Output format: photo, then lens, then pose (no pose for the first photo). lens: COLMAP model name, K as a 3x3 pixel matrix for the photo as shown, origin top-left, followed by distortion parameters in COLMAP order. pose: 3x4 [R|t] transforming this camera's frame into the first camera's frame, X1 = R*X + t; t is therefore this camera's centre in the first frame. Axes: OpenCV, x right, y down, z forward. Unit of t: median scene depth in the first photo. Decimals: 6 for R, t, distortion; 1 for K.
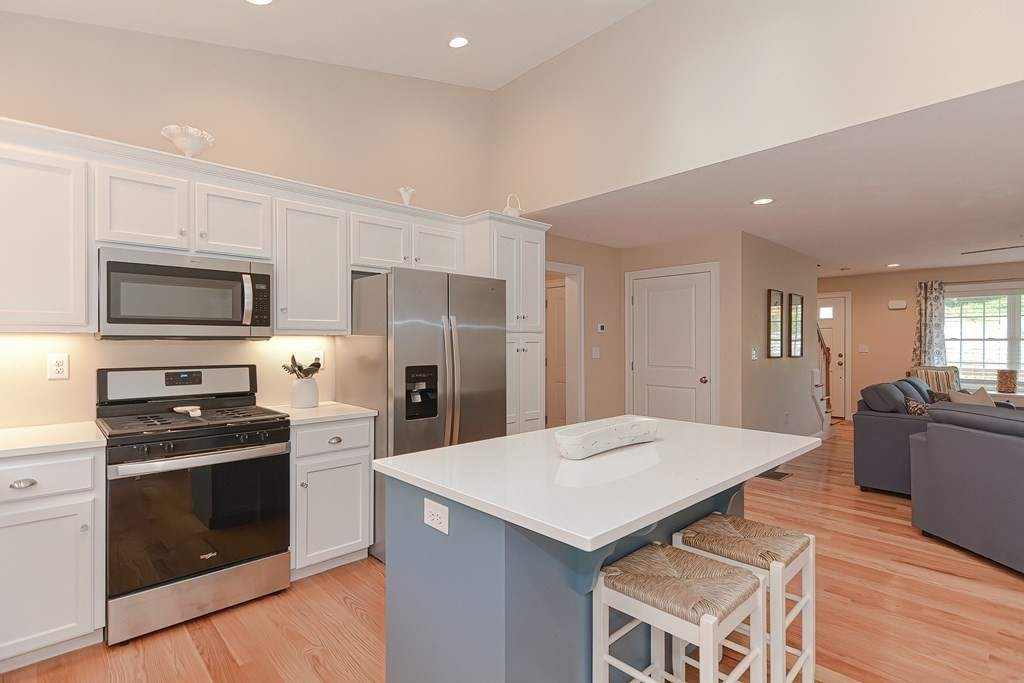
lens RADIAL K [[506.5, 0, 518.1], [0, 506.5, 342.7], [0, 0, 1]] dist [0.025480, -0.009625]
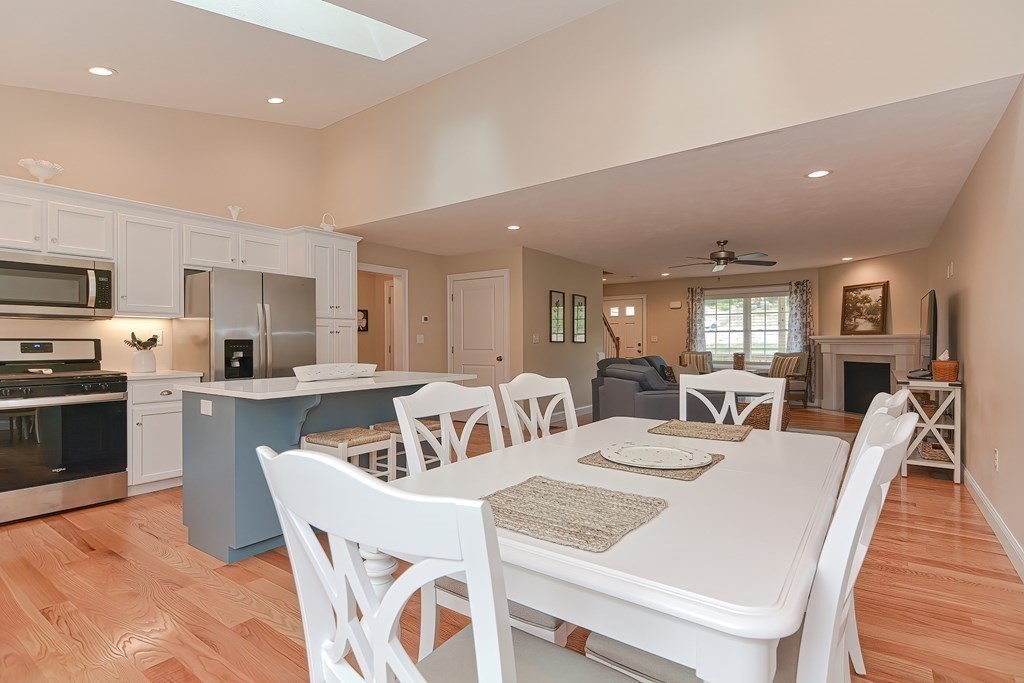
lens RADIAL K [[506.5, 0, 518.1], [0, 506.5, 342.7], [0, 0, 1]] dist [0.025480, -0.009625]
pose [[0.983386, -0.003838, 0.181486, 0.289516], [0.004480, 0.999985, -0.003128, 0.059281], [-0.181471, 0.003889, 0.983389, -0.470896]]
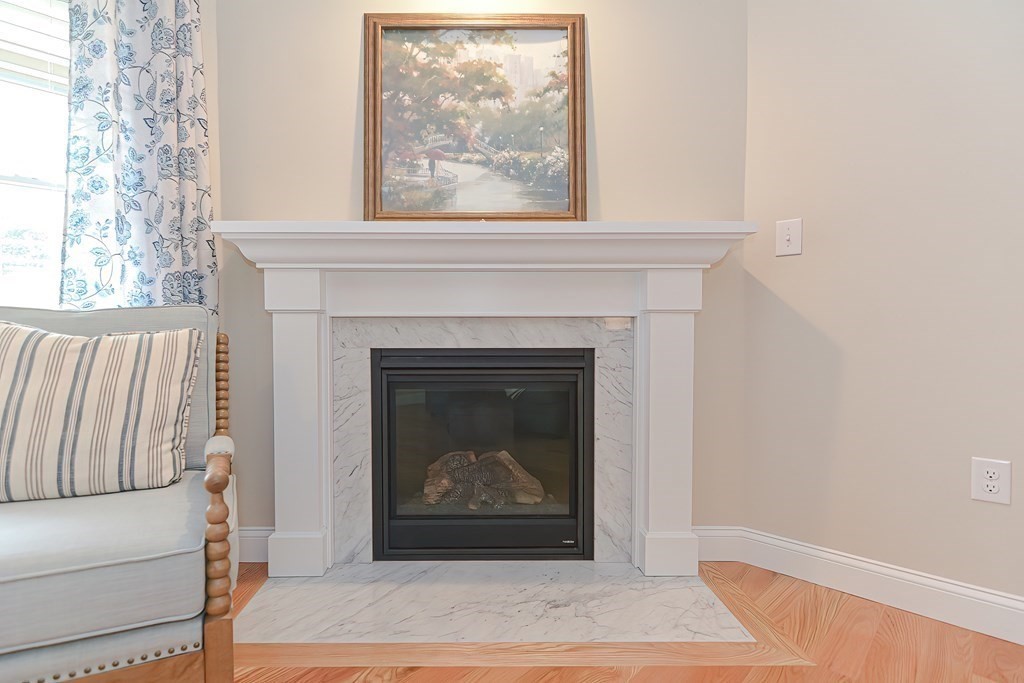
lens RADIAL K [[506.5, 0, 518.1], [0, 506.5, 342.7], [0, 0, 1]] dist [0.025480, -0.009625]
pose [[-0.015148, -0.034058, 0.999305, 1.787164], [0.012496, 0.999335, 0.034248, 0.128962], [-0.999807, 0.013006, -0.014712, 1.614863]]
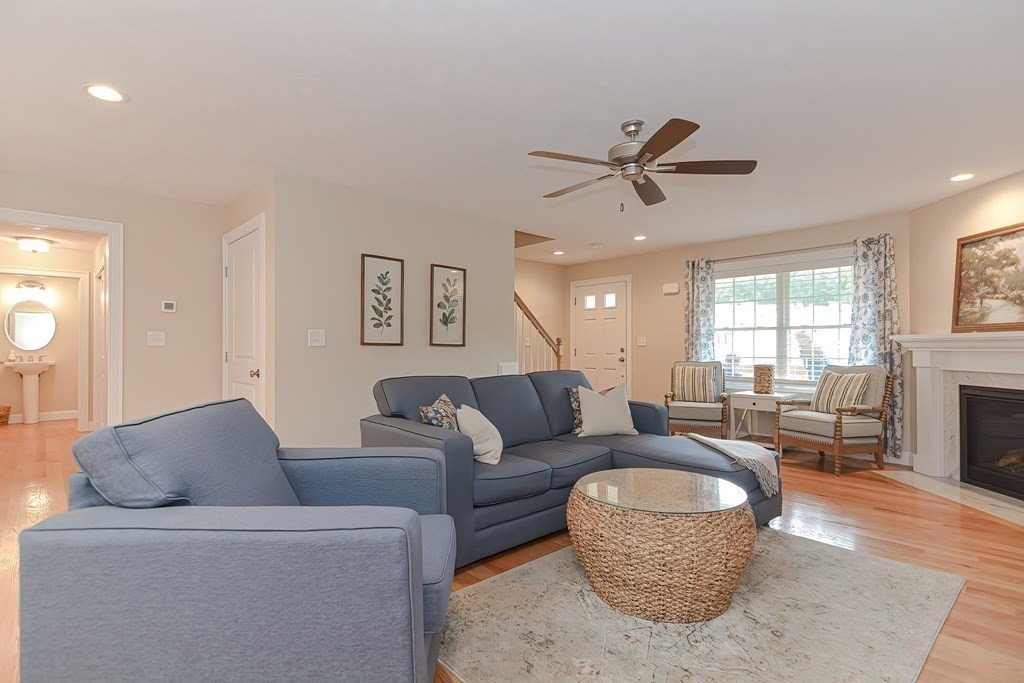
lens RADIAL K [[506.5, 0, 518.1], [0, 506.5, 342.7], [0, 0, 1]] dist [0.025480, -0.009625]
pose [[0.999900, 0.000501, -0.014130, 1.255115], [-0.000690, 0.999910, -0.013396, 0.063375], [0.014122, 0.013405, 0.999810, 0.424587]]
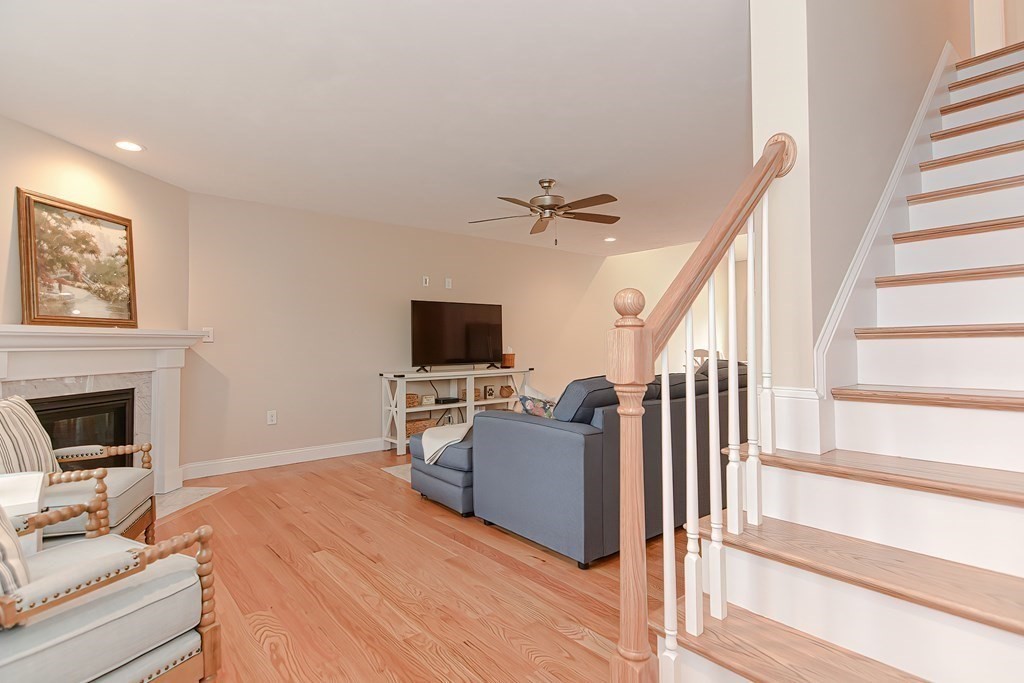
lens RADIAL K [[506.5, 0, 518.1], [0, 506.5, 342.7], [0, 0, 1]] dist [0.025480, -0.009625]
pose [[-0.998632, -0.008672, 0.051572, 1.444368], [-0.008191, 0.999921, 0.009536, 0.035052], [-0.051651, 0.009100, -0.998624, 2.644787]]
